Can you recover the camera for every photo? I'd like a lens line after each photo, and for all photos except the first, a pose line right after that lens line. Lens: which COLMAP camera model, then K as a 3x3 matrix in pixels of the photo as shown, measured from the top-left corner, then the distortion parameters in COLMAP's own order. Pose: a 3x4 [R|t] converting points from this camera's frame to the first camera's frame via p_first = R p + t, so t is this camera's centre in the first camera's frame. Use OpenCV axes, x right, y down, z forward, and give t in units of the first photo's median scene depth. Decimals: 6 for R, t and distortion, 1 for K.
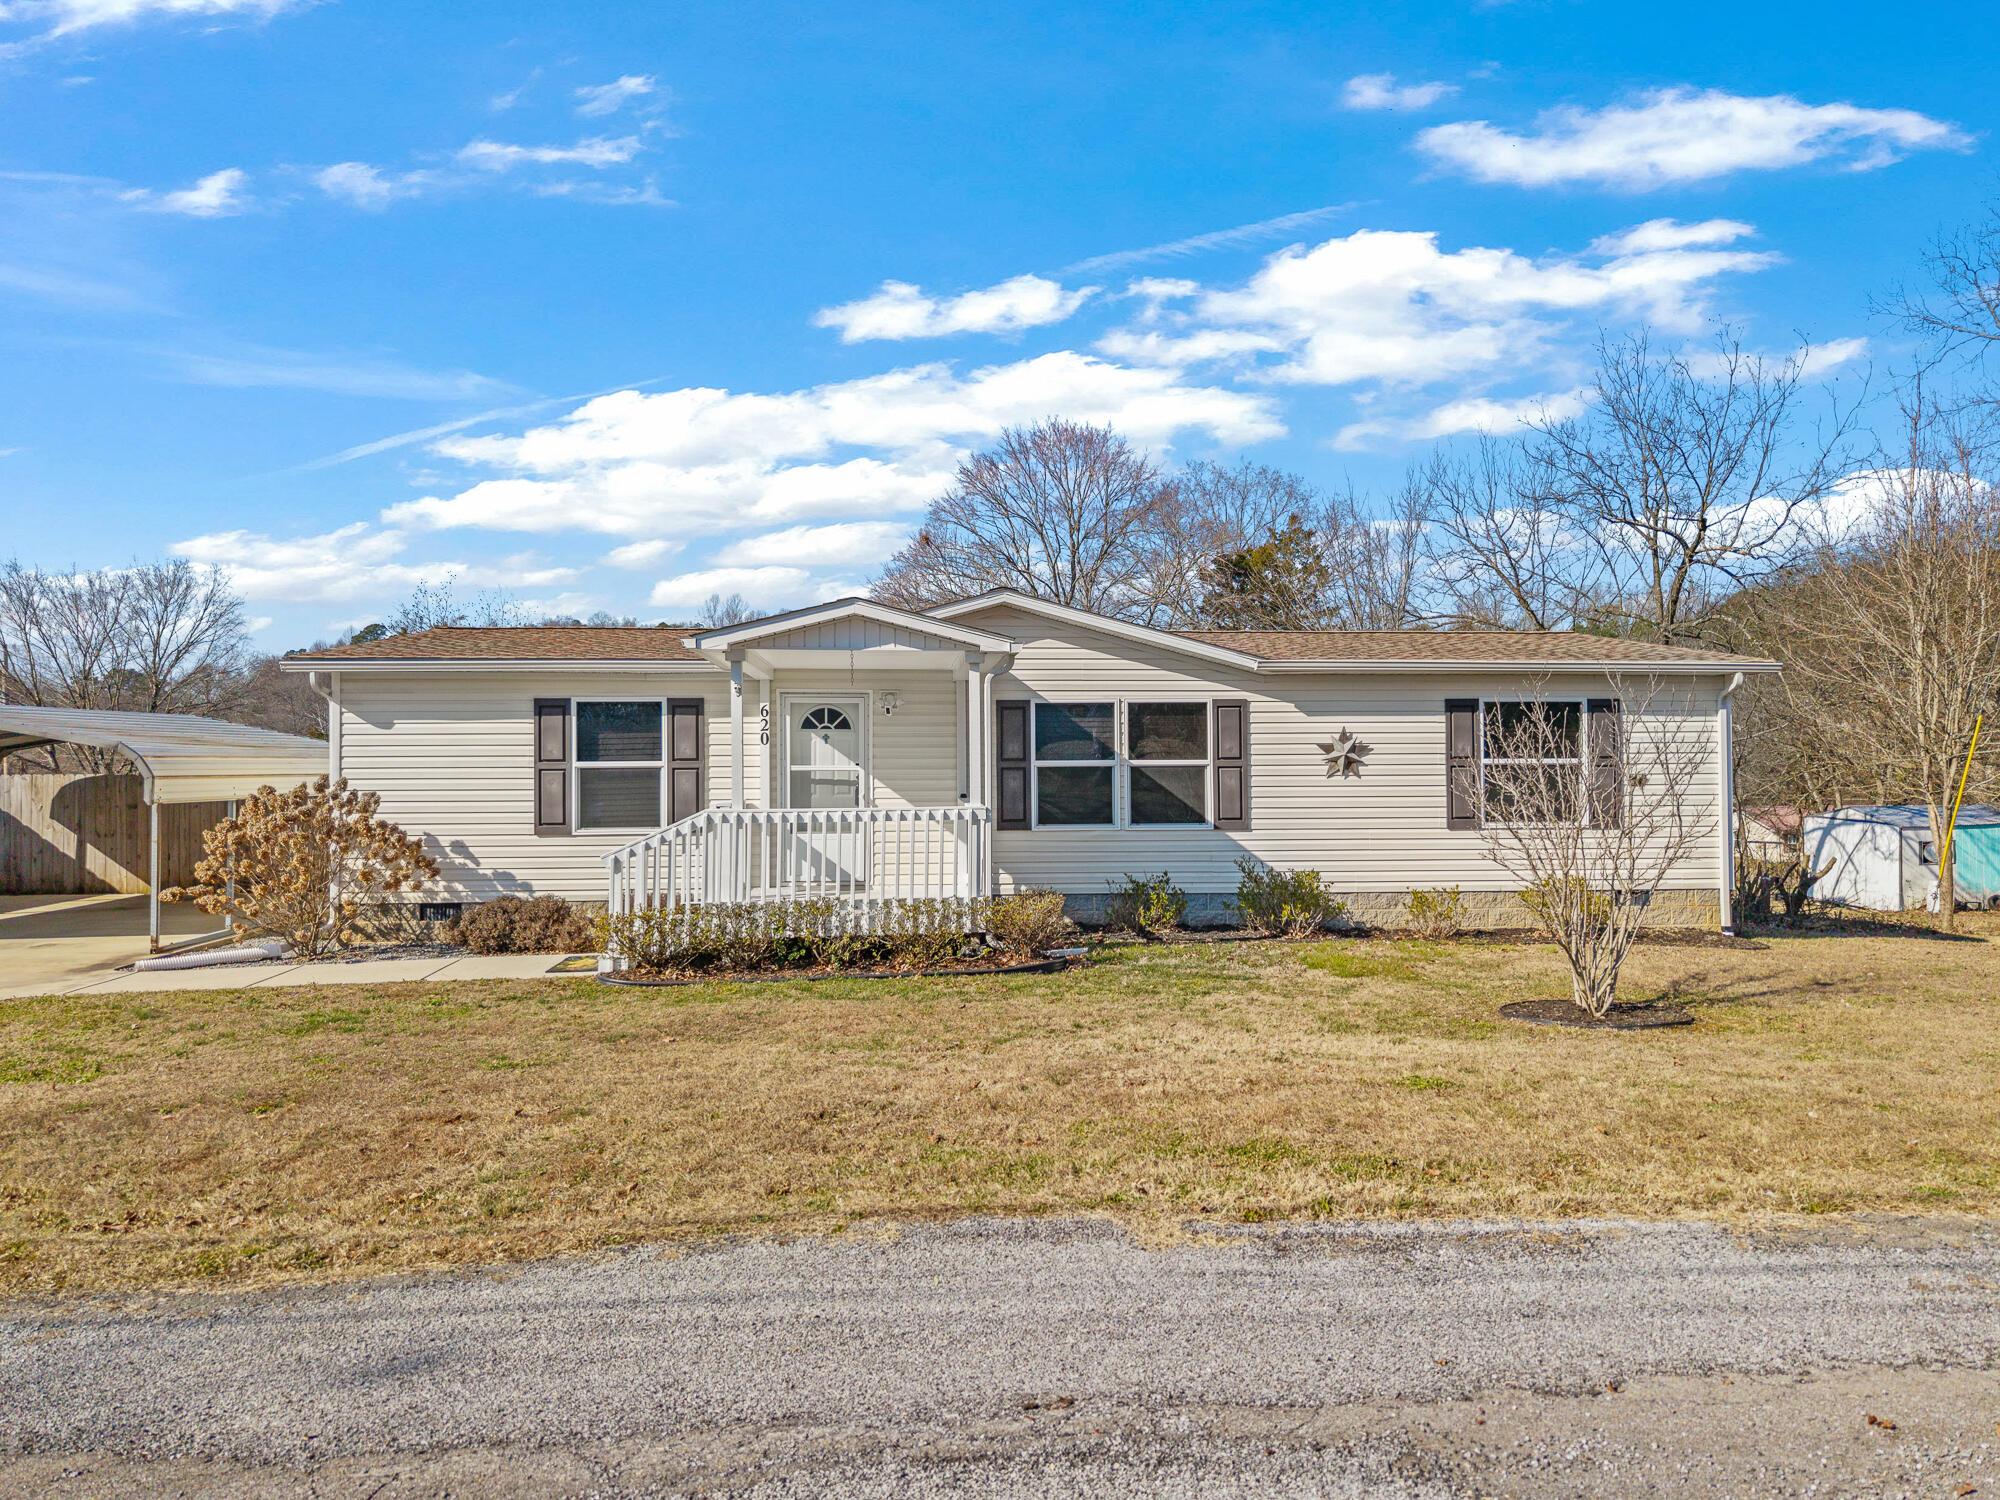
lens RADIAL K [[1344.0, 0, 1000.0], [0, 1344.0, 750.0], [0, 0, 1]] dist [0.050958, -0.057829]
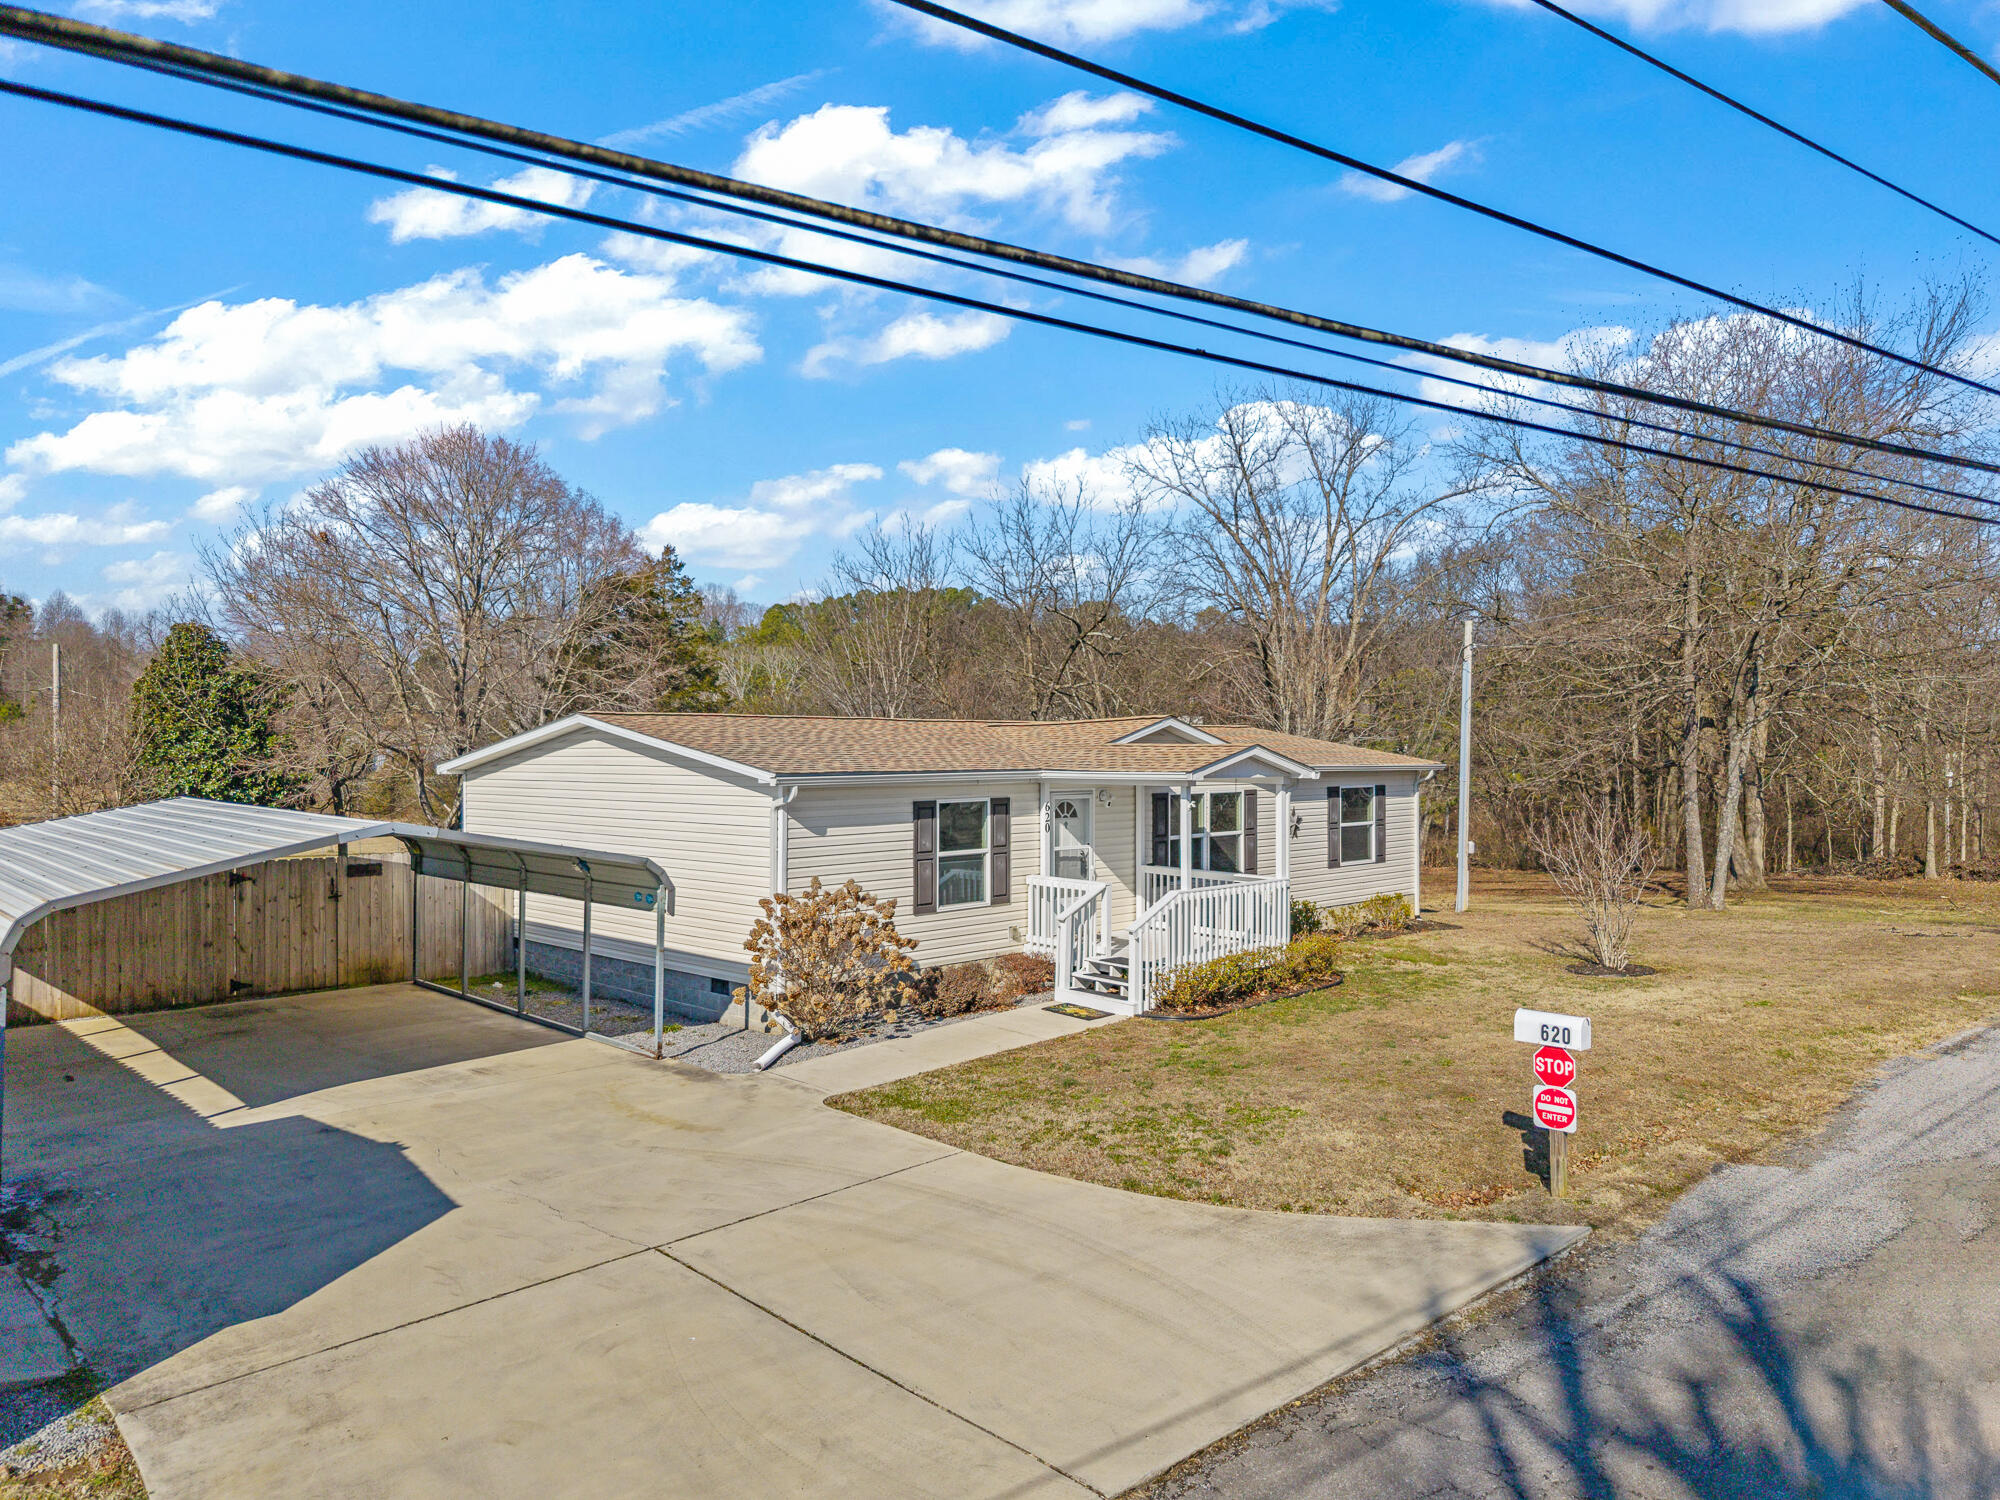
lens RADIAL K [[1344.0, 0, 1000.0], [0, 1344.0, 750.0], [0, 0, 1]] dist [0.050958, -0.057829]
pose [[0.754118, 0.004515, 0.656724, -1.082339], [-0.011619, 0.999912, 0.006468, -0.093494], [-0.656636, -0.012508, 0.754104, 0.046656]]
